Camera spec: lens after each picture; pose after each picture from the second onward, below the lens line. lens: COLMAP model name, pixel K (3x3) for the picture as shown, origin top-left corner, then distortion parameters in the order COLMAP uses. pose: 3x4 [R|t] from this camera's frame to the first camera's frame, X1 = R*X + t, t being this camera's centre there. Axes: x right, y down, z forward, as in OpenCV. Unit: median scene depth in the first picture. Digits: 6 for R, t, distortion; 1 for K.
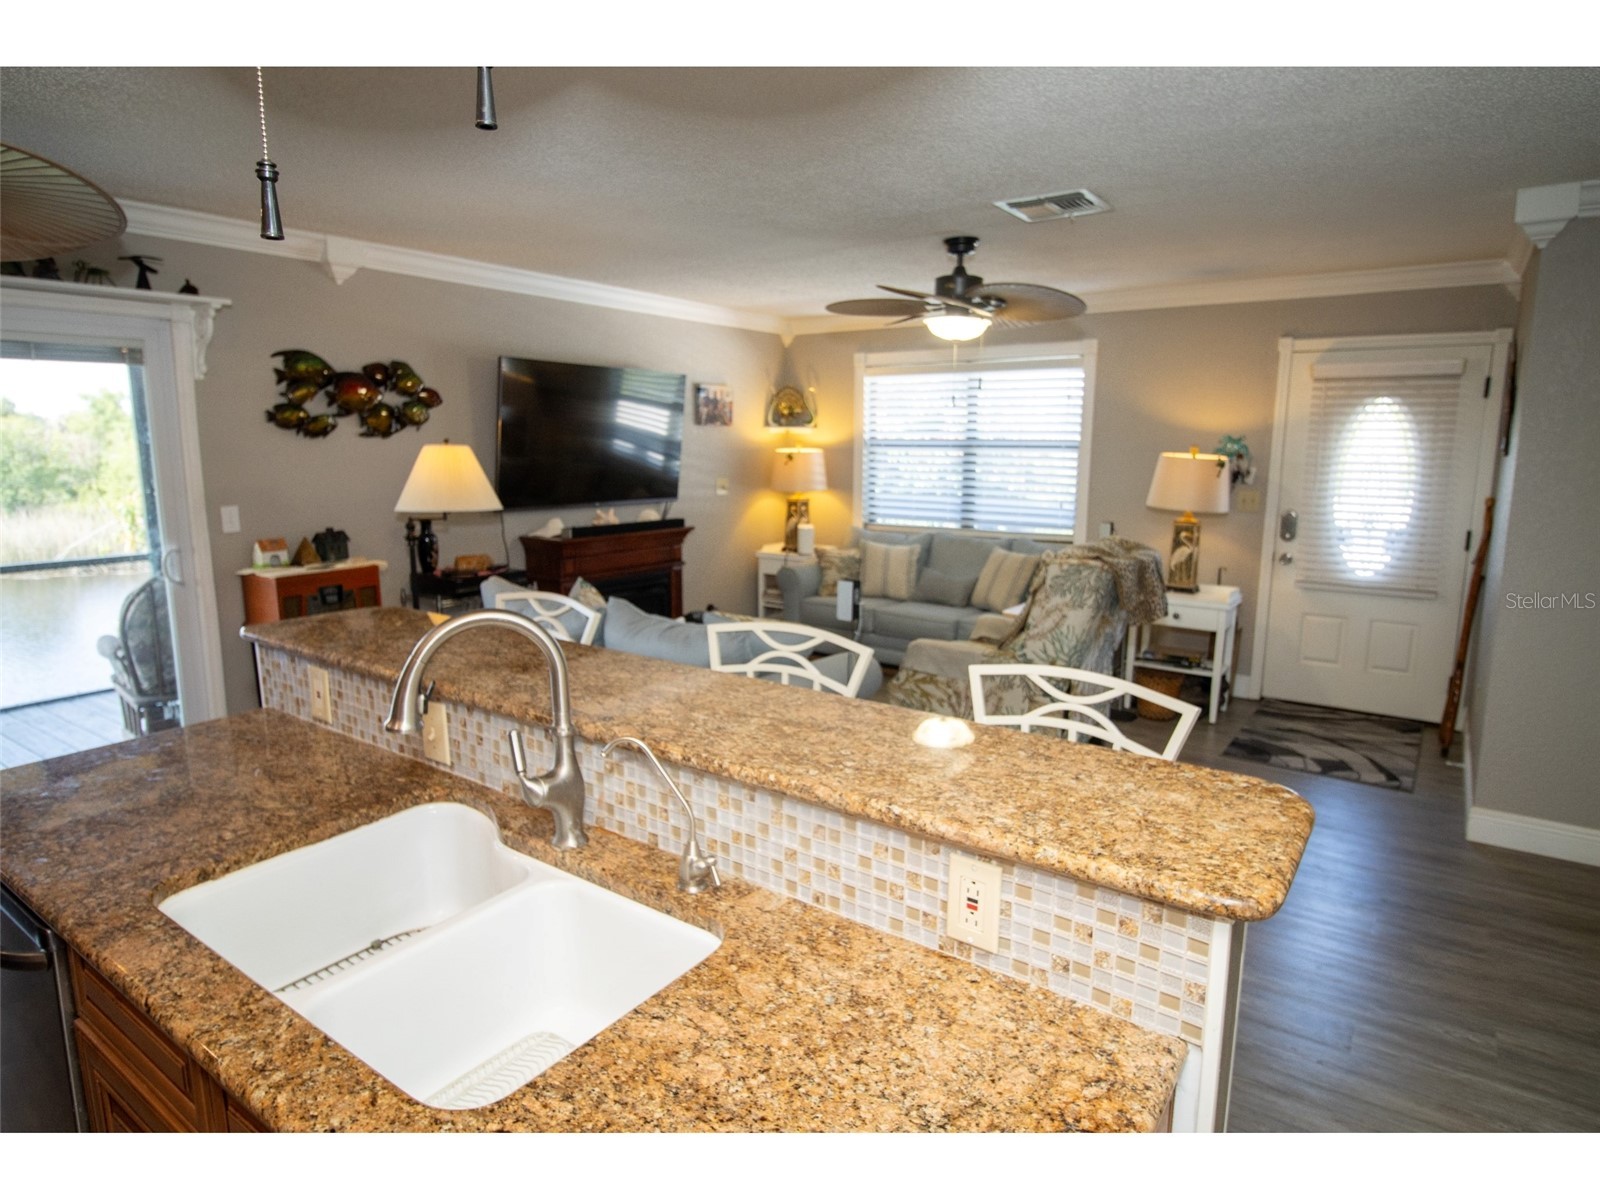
lens RADIAL K [[911.4, 0, 791.7], [0, 911.4, 591.0], [0, 0, 1]] dist [0.012087, -0.017239]
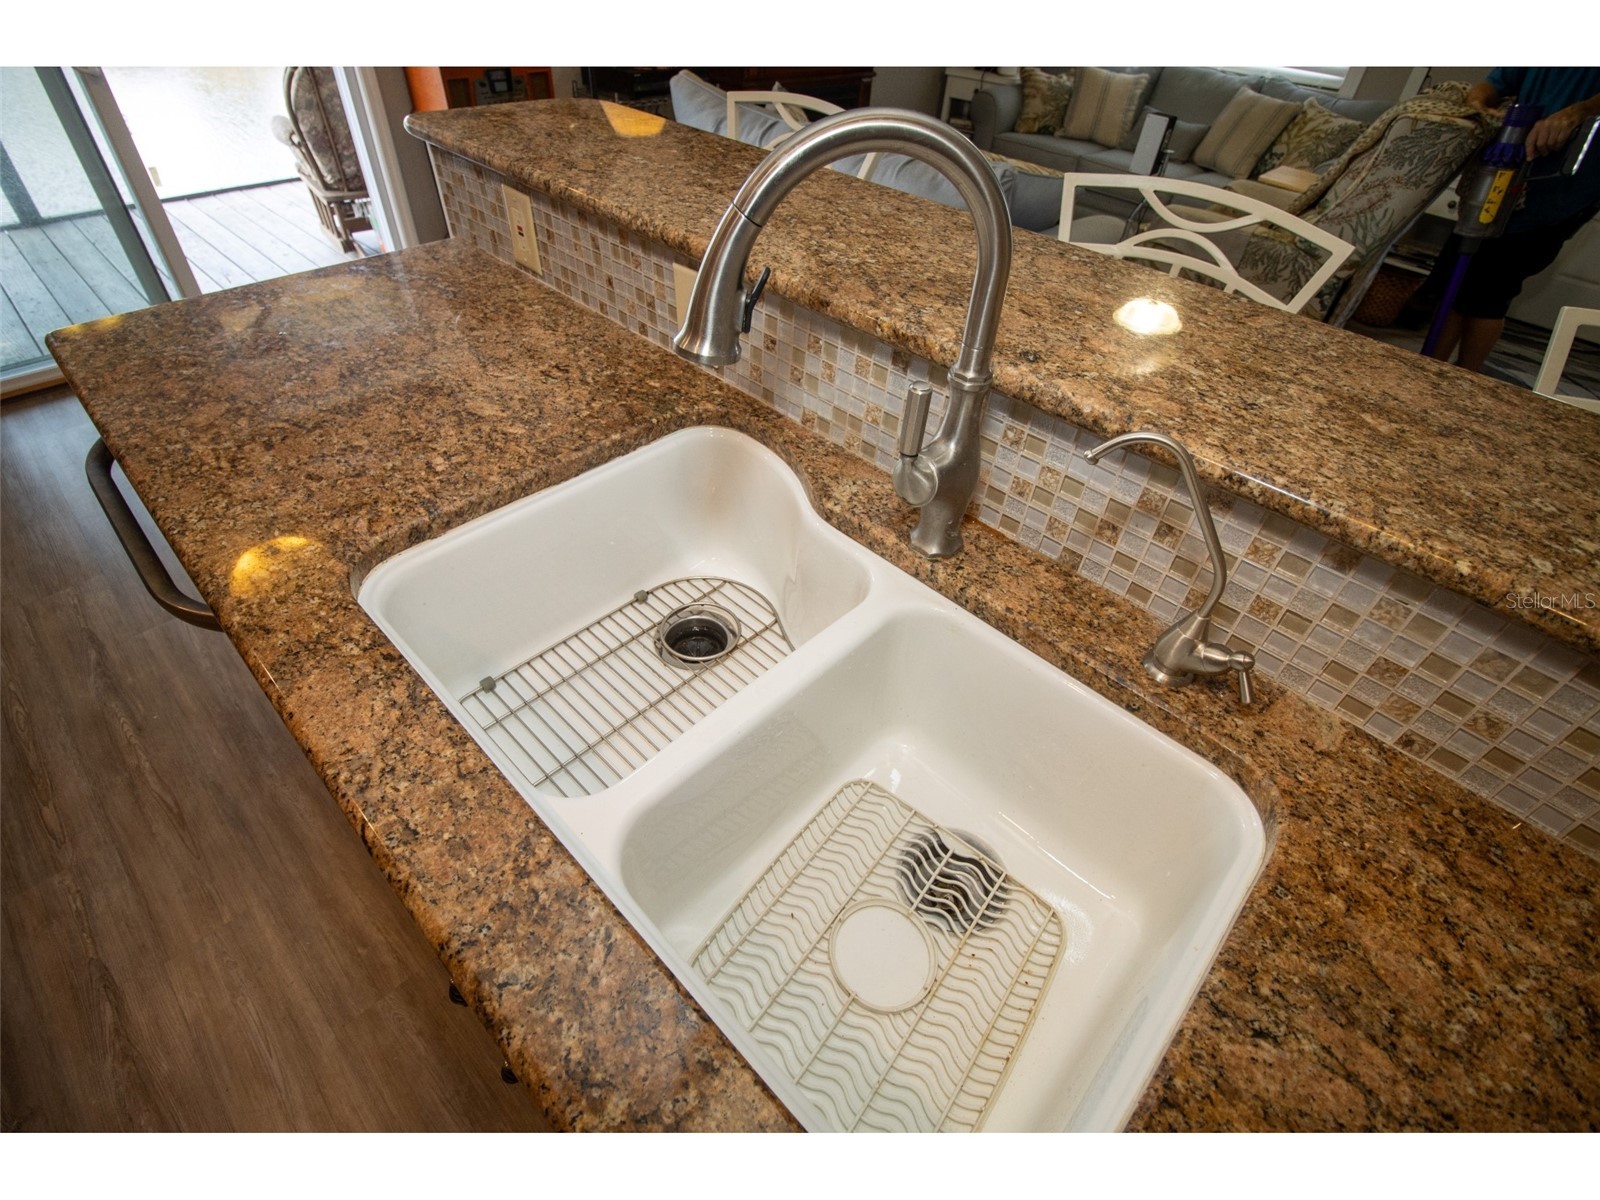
lens RADIAL K [[741.8, 0, 794.6], [0, 741.8, 592.6], [0, 0, 1]] dist [-0.002647, -0.011543]
pose [[0.988165, 0.136149, -0.070660, -0.124615], [-0.076248, 0.835683, 0.543893, 0.009218], [0.133100, -0.532069, 0.836174, 0.215178]]
